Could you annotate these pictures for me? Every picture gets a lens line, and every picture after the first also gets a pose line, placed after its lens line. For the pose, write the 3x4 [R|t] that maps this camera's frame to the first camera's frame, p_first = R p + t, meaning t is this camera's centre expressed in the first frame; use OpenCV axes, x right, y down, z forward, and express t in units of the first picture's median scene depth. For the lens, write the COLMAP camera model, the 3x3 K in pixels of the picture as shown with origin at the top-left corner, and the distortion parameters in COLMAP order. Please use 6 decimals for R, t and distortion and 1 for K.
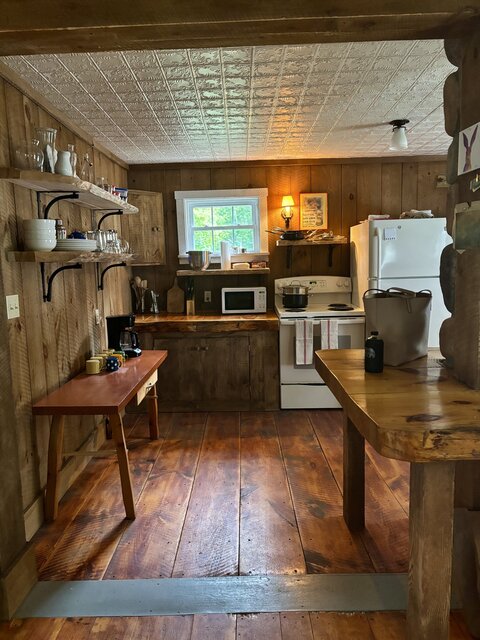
lens RADIAL K [[481.9, 0, 240.0], [0, 481.9, 320.0], [0, 0, 1]] dist [0.071315, -0.089721]
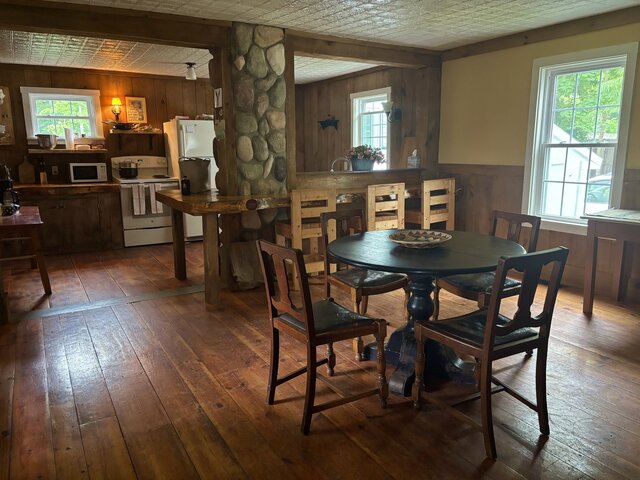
lens RADIAL K [[479.9, 0, 320.8], [0, 479.9, 252.3], [0, 0, 1]] dist [0.005685, 0.004033]
pose [[0.851928, -0.085070, 0.516702, -0.158749], [0.041277, 0.994555, 0.095687, 0.082884], [-0.522029, -0.060190, 0.850801, -0.535693]]
